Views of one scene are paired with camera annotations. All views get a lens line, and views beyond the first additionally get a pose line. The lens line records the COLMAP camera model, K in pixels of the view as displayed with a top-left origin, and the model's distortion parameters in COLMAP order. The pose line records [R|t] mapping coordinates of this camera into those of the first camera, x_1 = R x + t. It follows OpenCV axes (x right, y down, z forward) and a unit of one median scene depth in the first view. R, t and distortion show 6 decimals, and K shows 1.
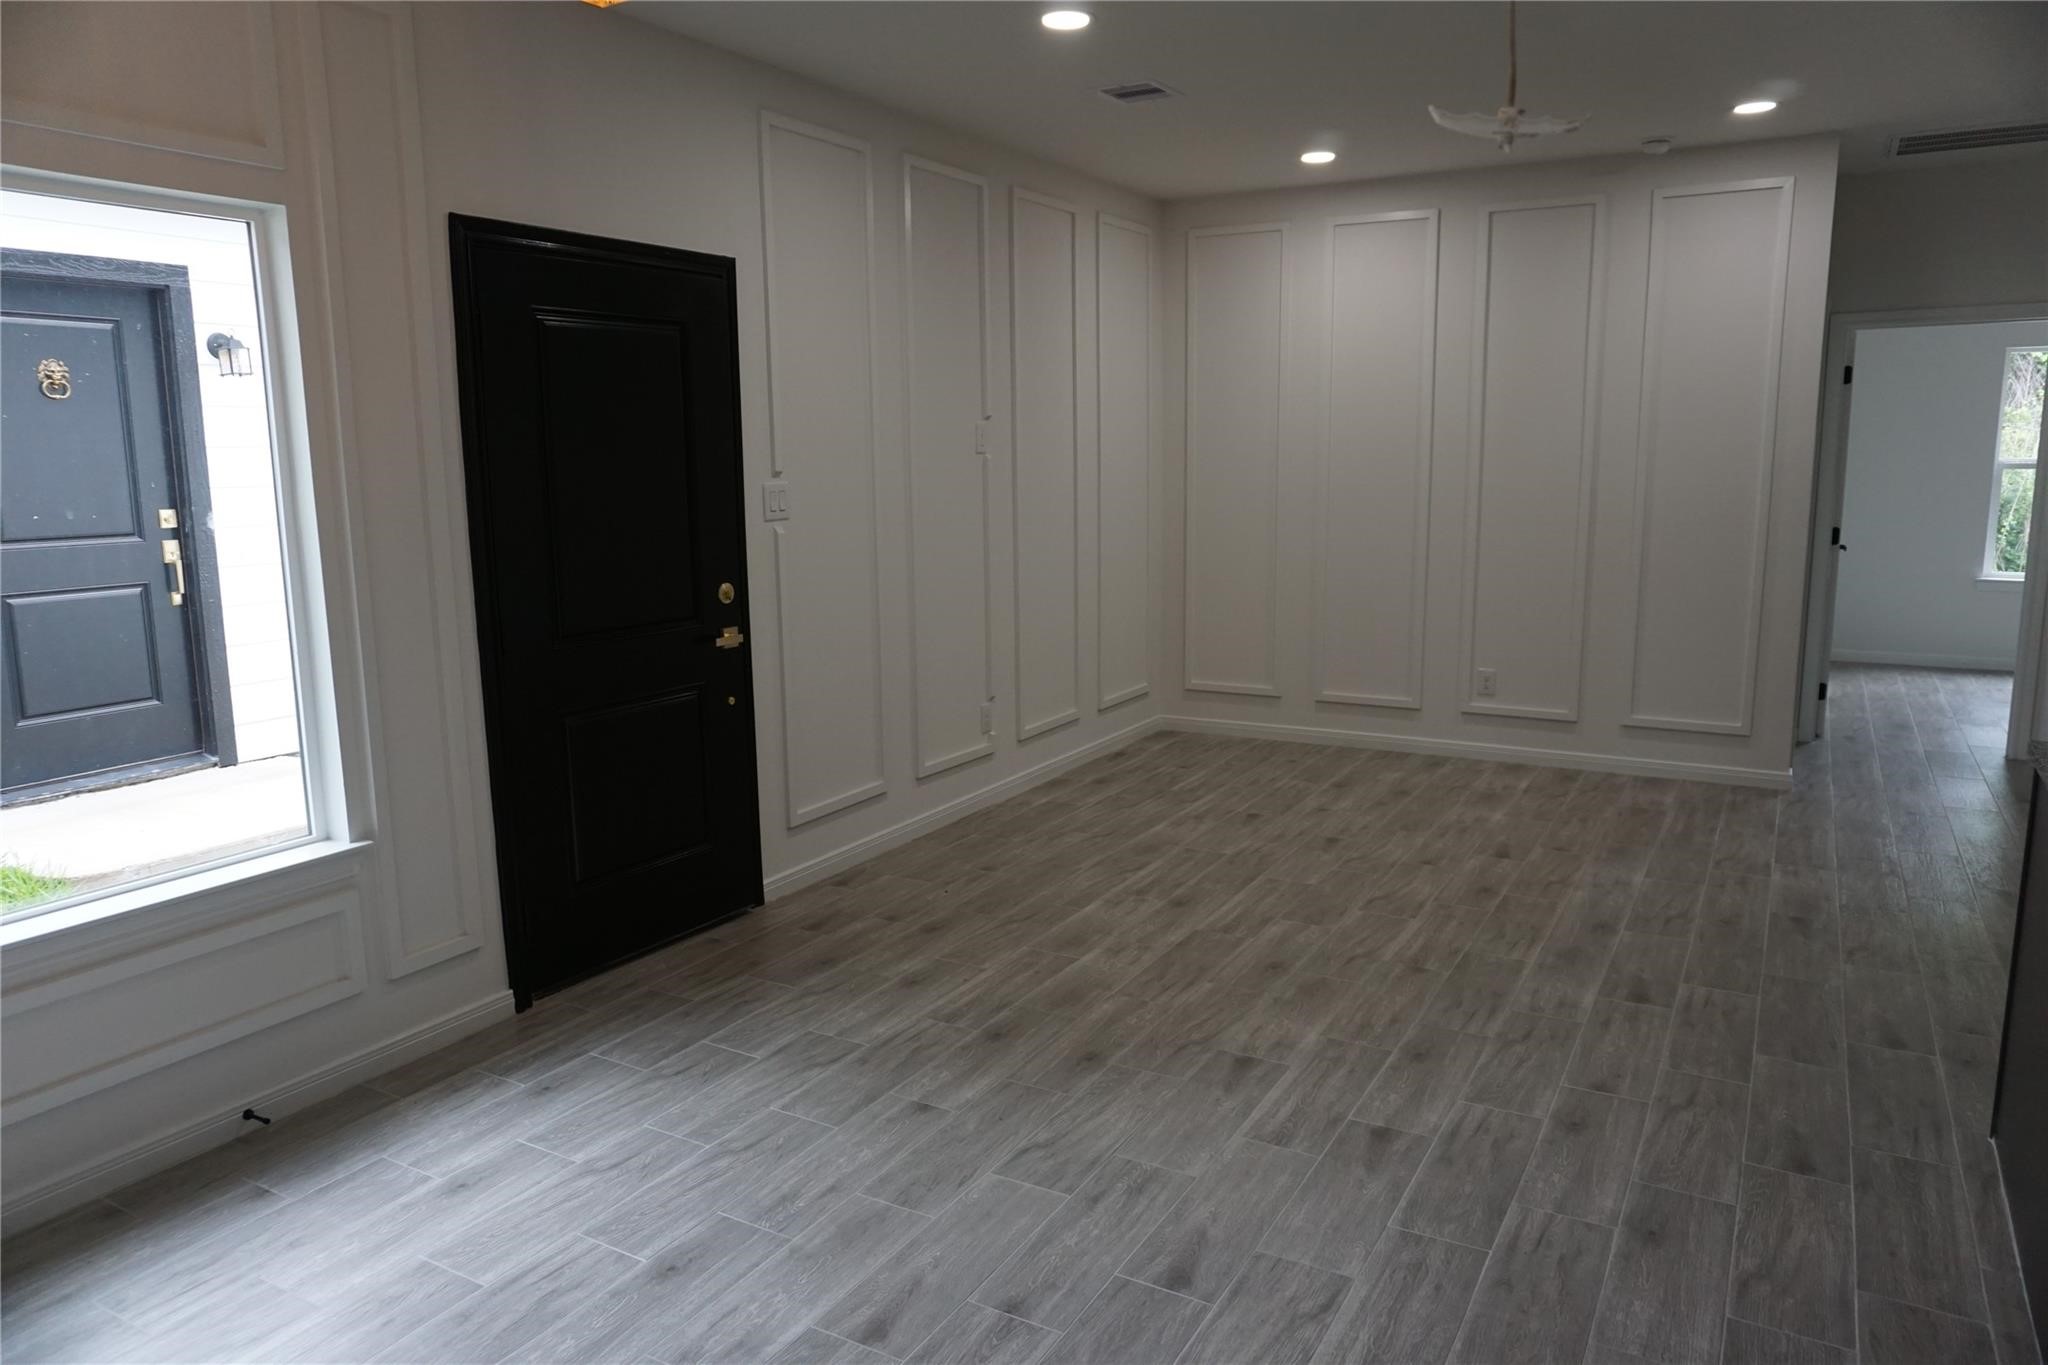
lens RADIAL K [[1373.2, 0, 1020.4], [0, 1373.2, 675.8], [0, 0, 1]] dist [-0.044772, 0.035862]
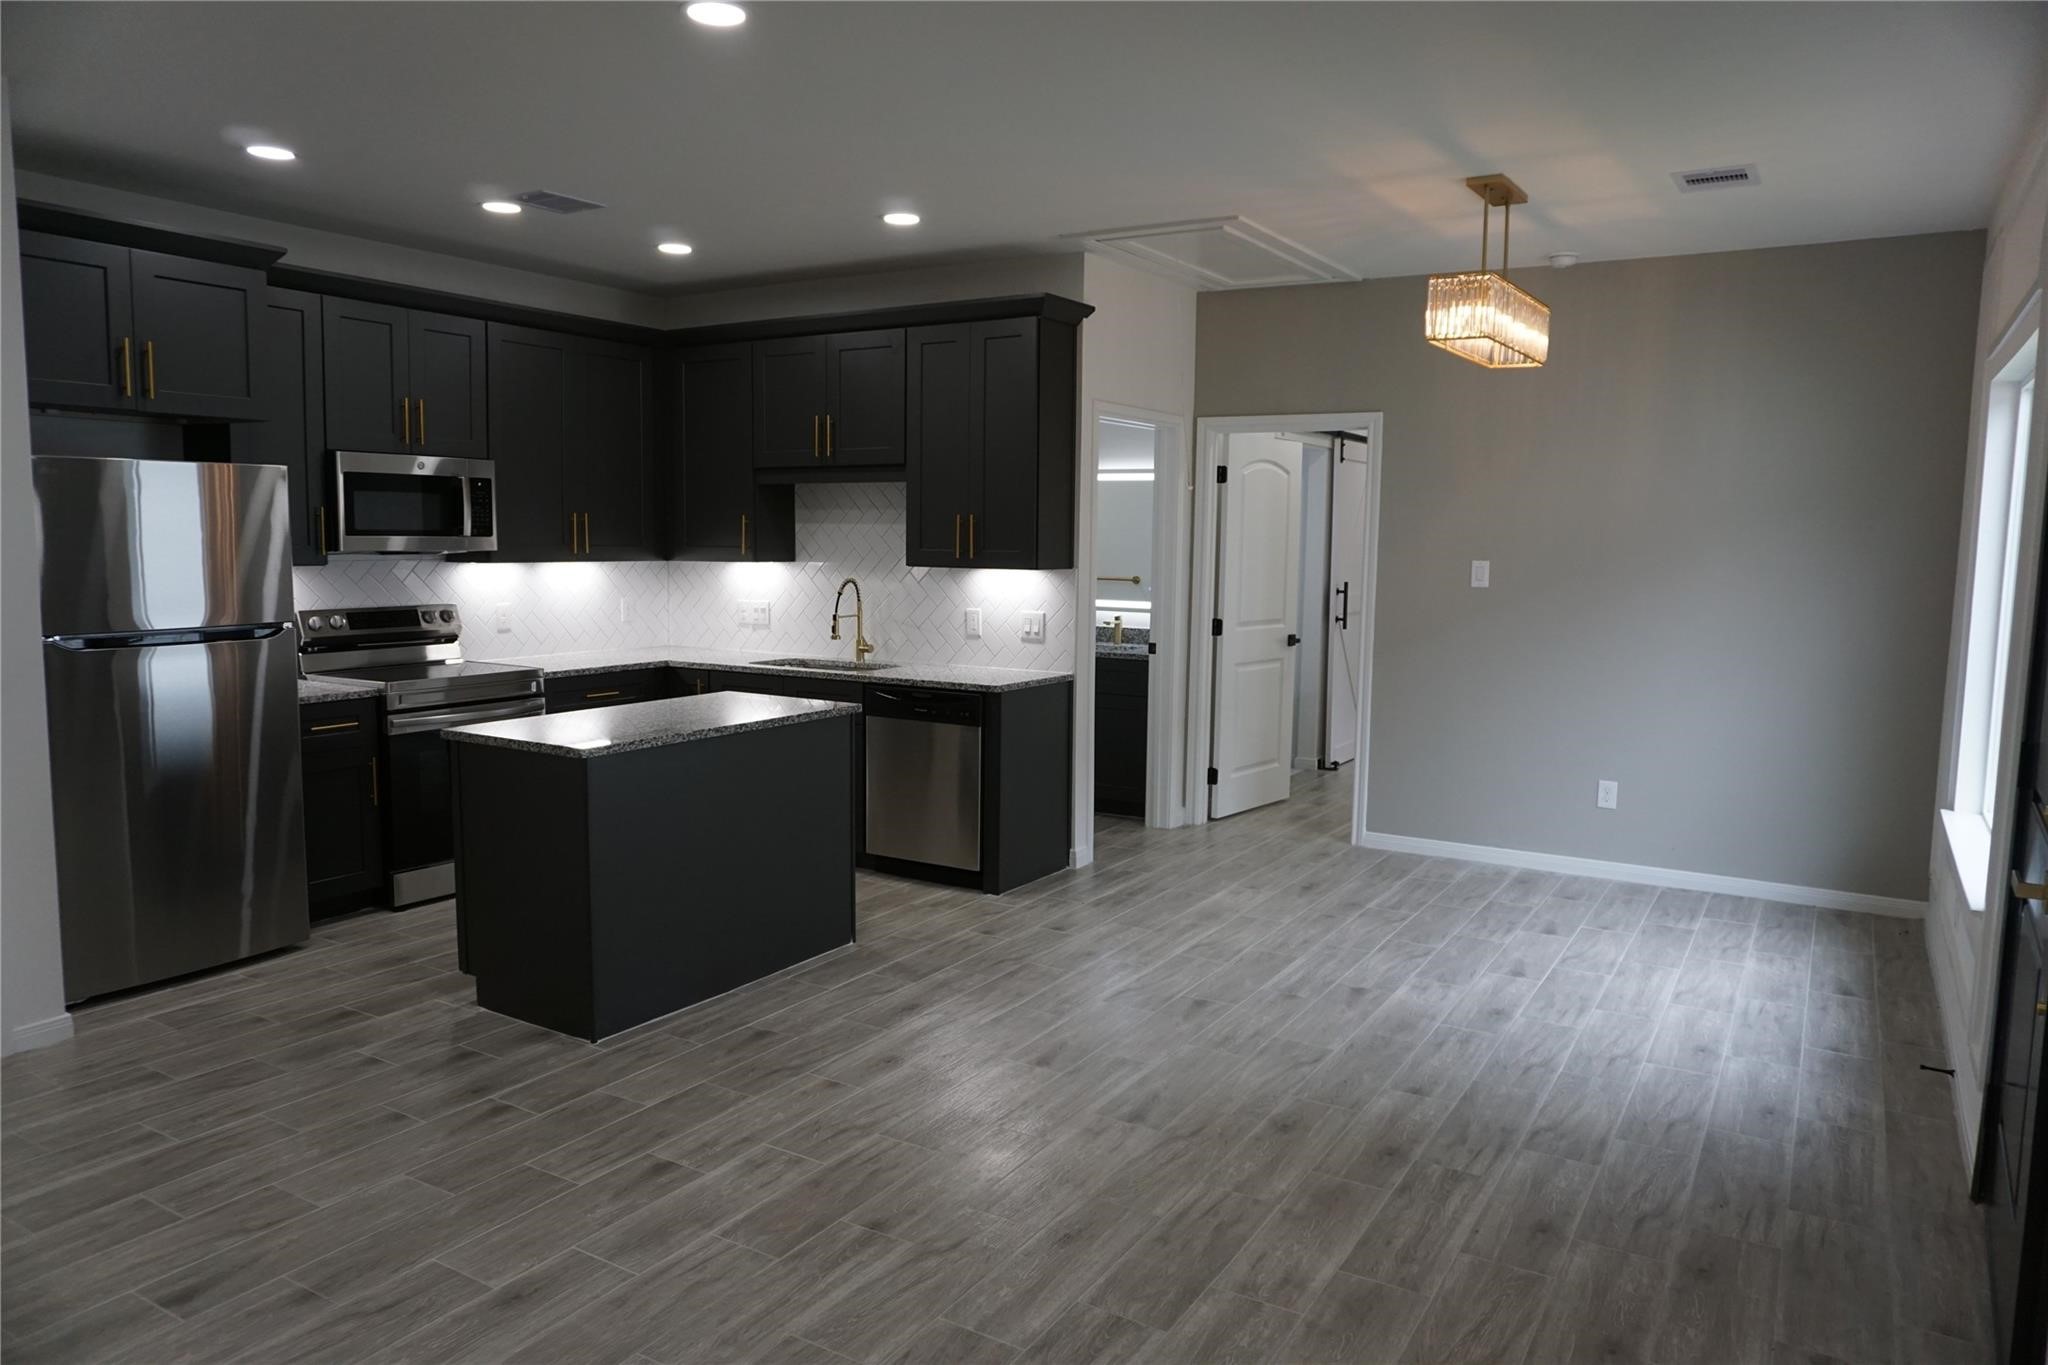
lens RADIAL K [[1373.2, 0, 1012.6], [0, 1373.2, 684.0], [0, 0, 1]] dist [-0.044772, 0.035862]
pose [[-0.999604, -0.003379, 0.027918, 0.218673], [0.004306, 0.962658, 0.270685, -0.306609], [-0.027791, 0.270698, -0.962263, 1.826072]]
